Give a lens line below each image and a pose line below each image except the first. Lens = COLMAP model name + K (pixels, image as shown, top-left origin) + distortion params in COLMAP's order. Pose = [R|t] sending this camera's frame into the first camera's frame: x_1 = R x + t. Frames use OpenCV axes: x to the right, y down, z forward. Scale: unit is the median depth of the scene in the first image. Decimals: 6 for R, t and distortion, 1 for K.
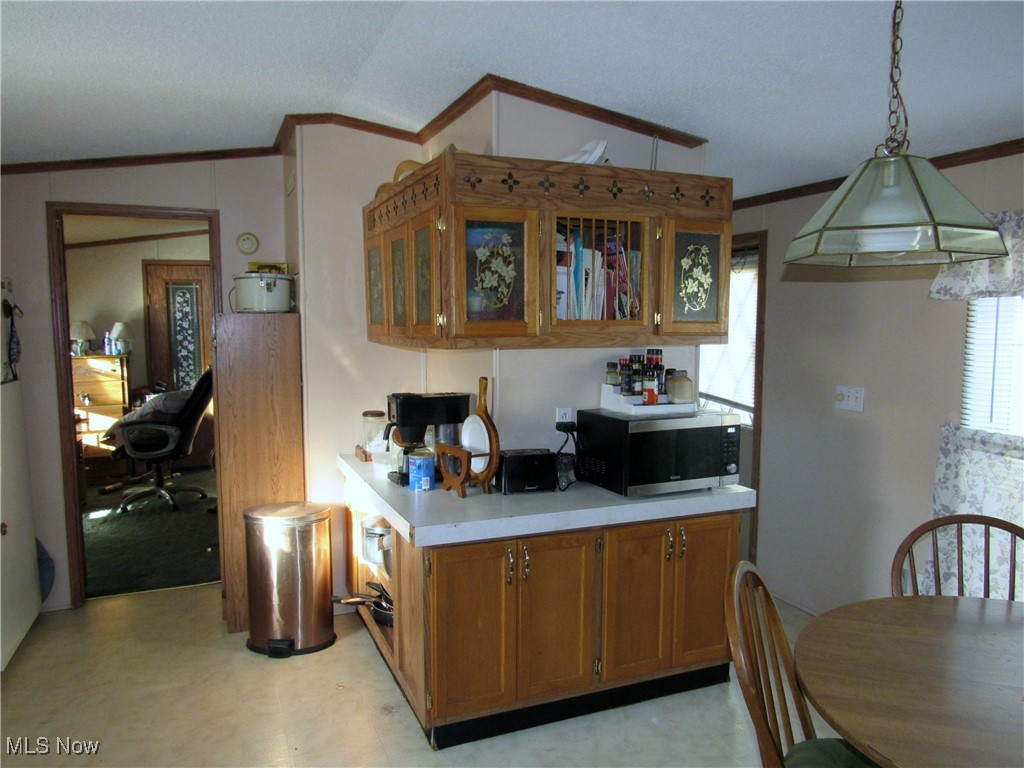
lens RADIAL K [[731.6, 0, 507.6], [0, 731.6, 380.9], [0, 0, 1]] dist [-0.028988, 0.006082]
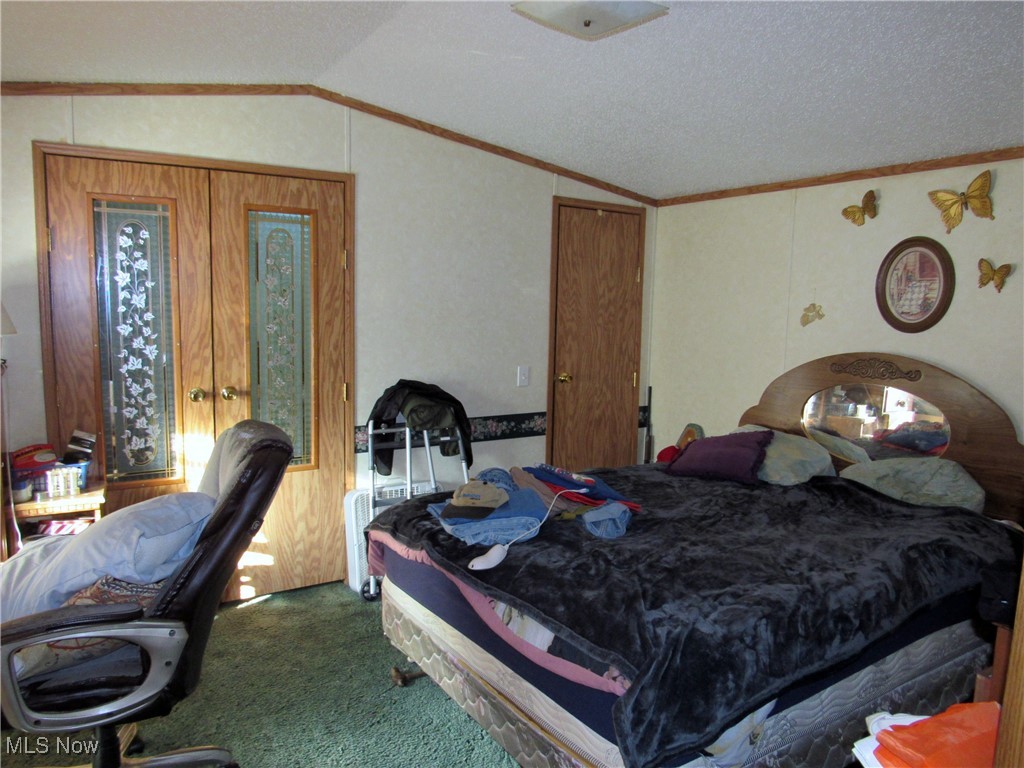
lens RADIAL K [[731.6, 0, 517.5], [0, 731.6, 383.9], [0, 0, 1]] dist [-0.028988, 0.006082]
pose [[0.988131, 0.004759, 0.153541, -0.330885], [-0.007794, 0.999786, 0.019170, -0.043231], [-0.153417, -0.020140, 0.987956, 0.619330]]
